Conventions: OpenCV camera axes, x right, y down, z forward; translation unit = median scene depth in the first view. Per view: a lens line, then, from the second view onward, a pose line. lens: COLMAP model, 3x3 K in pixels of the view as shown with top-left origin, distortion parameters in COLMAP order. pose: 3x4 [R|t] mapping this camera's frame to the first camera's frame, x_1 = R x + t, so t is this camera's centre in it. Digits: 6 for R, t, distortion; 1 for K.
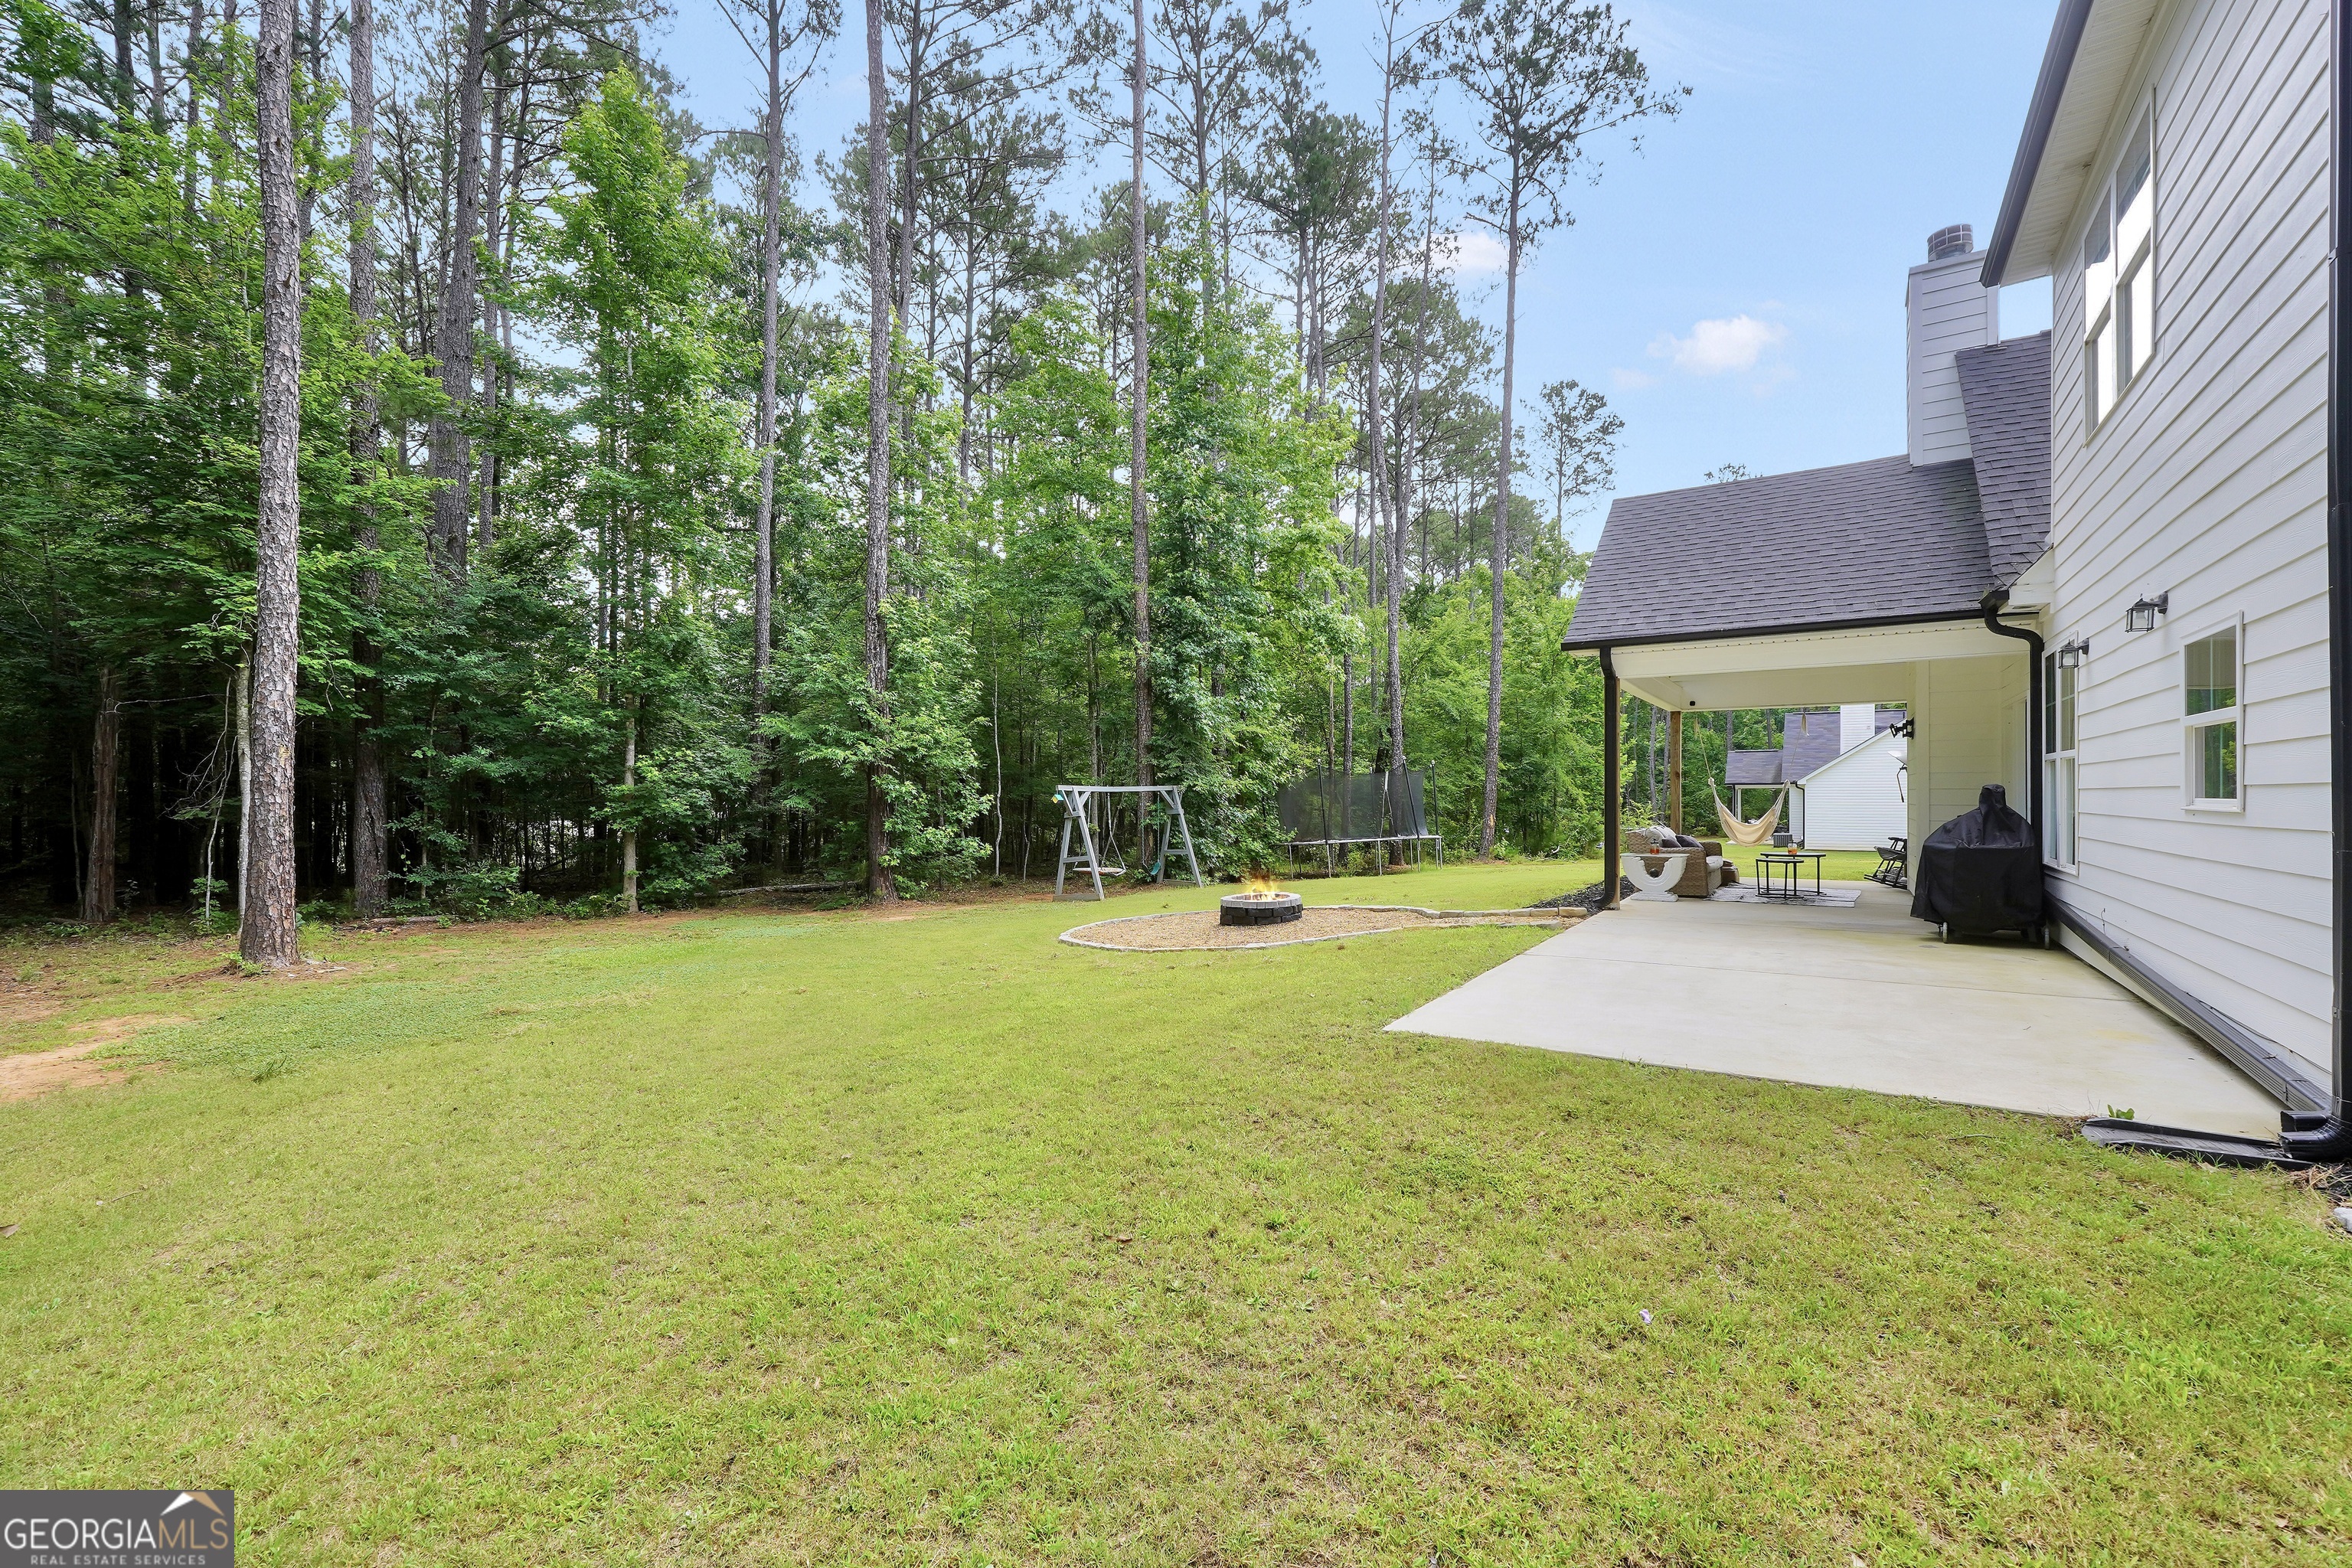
lens RADIAL K [[990.0, 0, 1161.3], [0, 990.0, 800.3], [0, 0, 1]] dist [-0.023033, 0.004058]
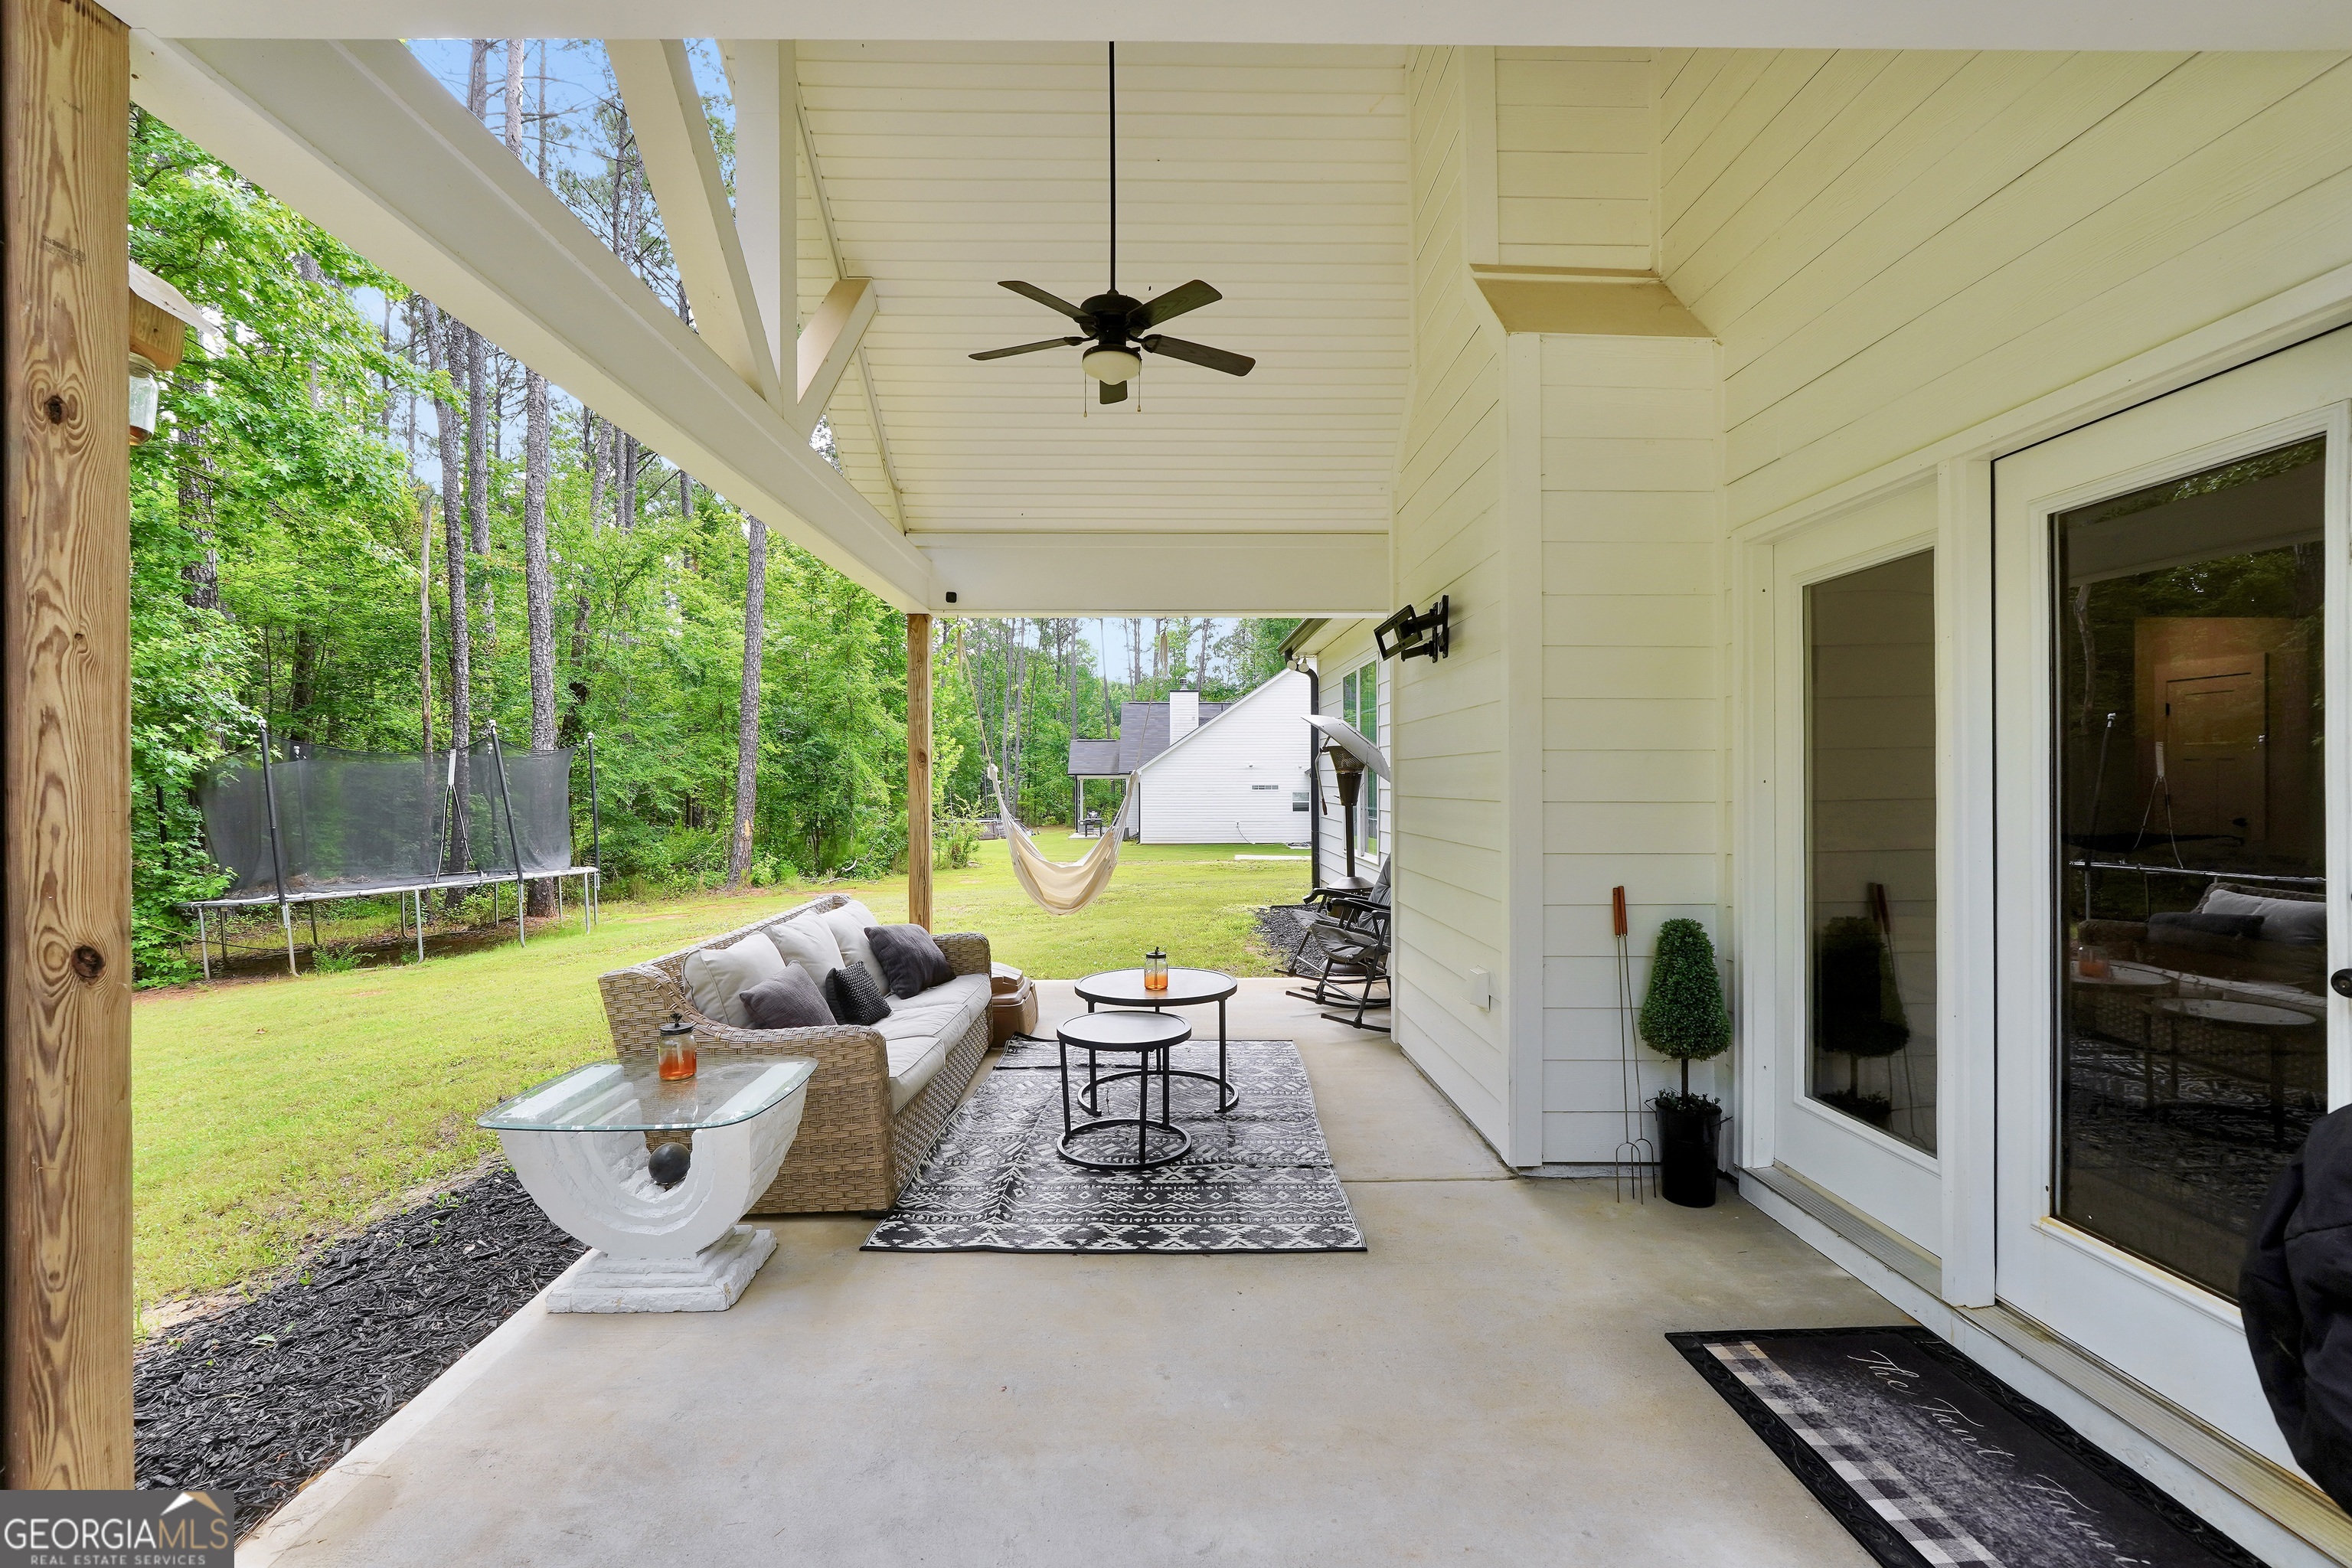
lens RADIAL K [[990.0, 0, 1175.3], [0, 990.0, 780.0], [0, 0, 1]] dist [-0.023033, 0.004058]
pose [[0.813184, -0.000476, 0.582007, 0.256216], [0.006134, 0.999951, -0.007752, -0.007868], [-0.581975, 0.009874, 0.813147, 0.407958]]
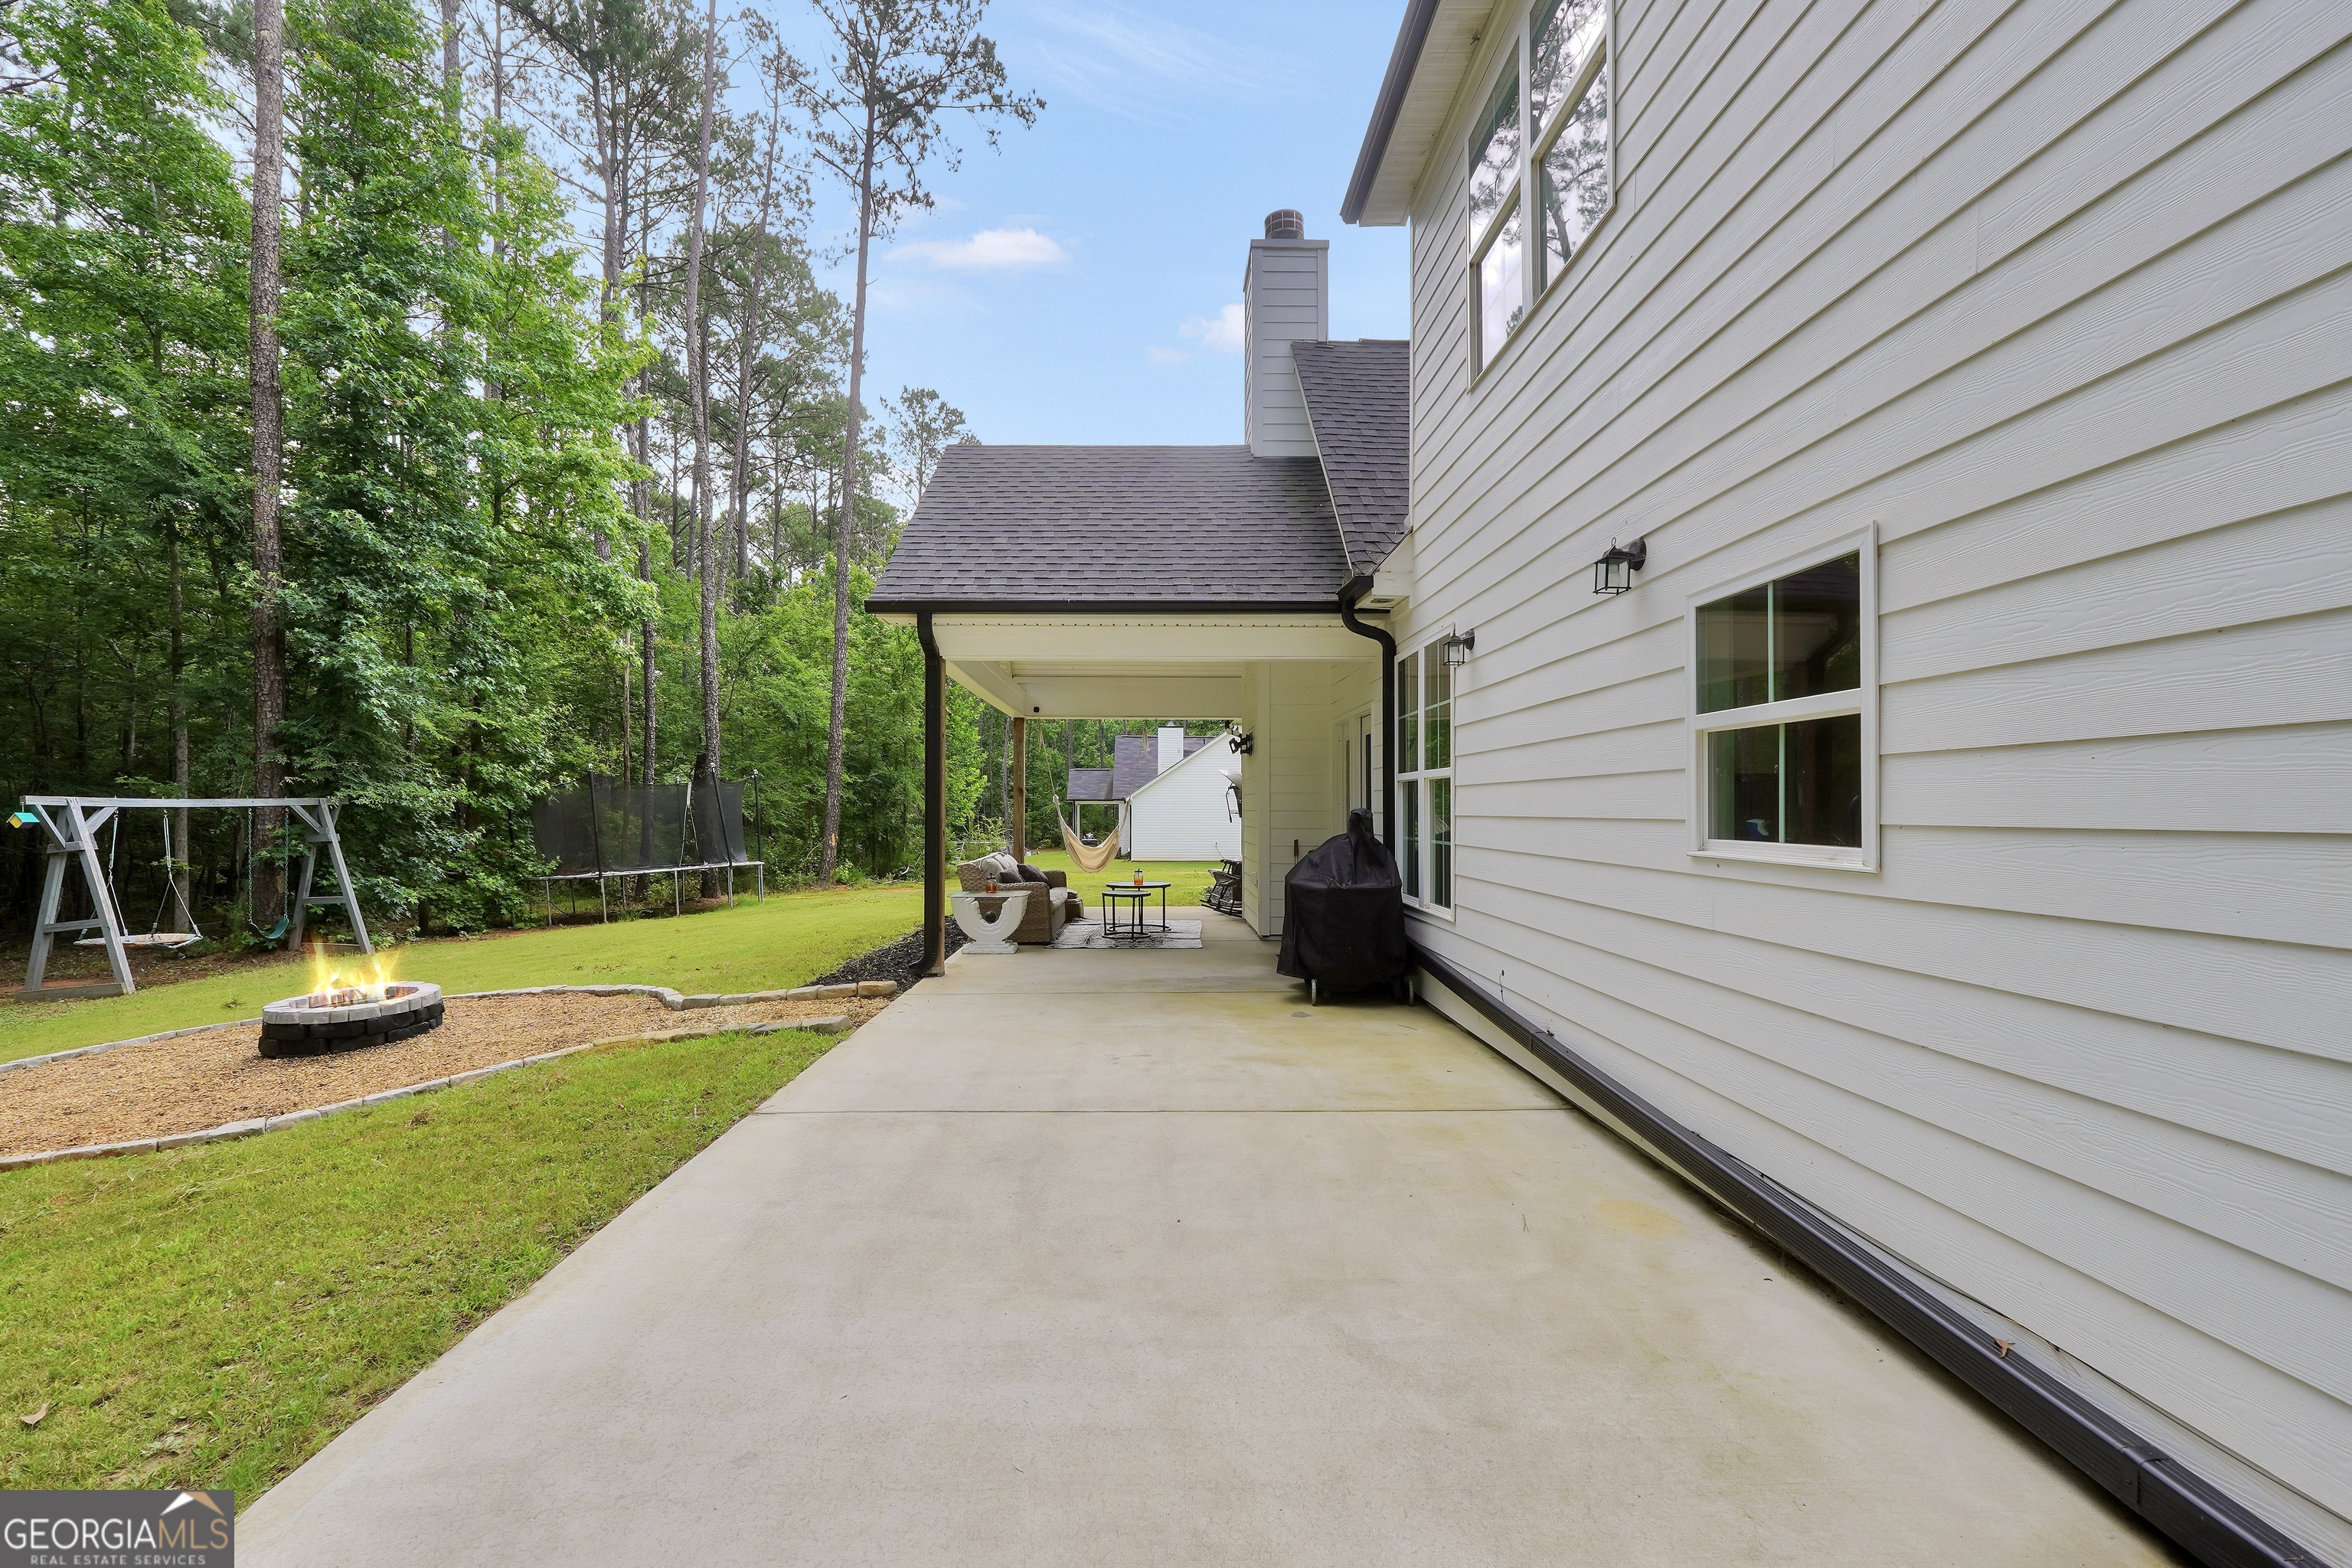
lens RADIAL K [[990.0, 0, 1172.9], [0, 990.0, 791.7], [0, 0, 1]] dist [-0.023033, 0.004058]
pose [[0.808926, 0.011906, 0.587791, 0.086354], [0.001034, 0.999765, -0.021673, -0.004572], [-0.587910, 0.018140, 0.808723, 0.153873]]
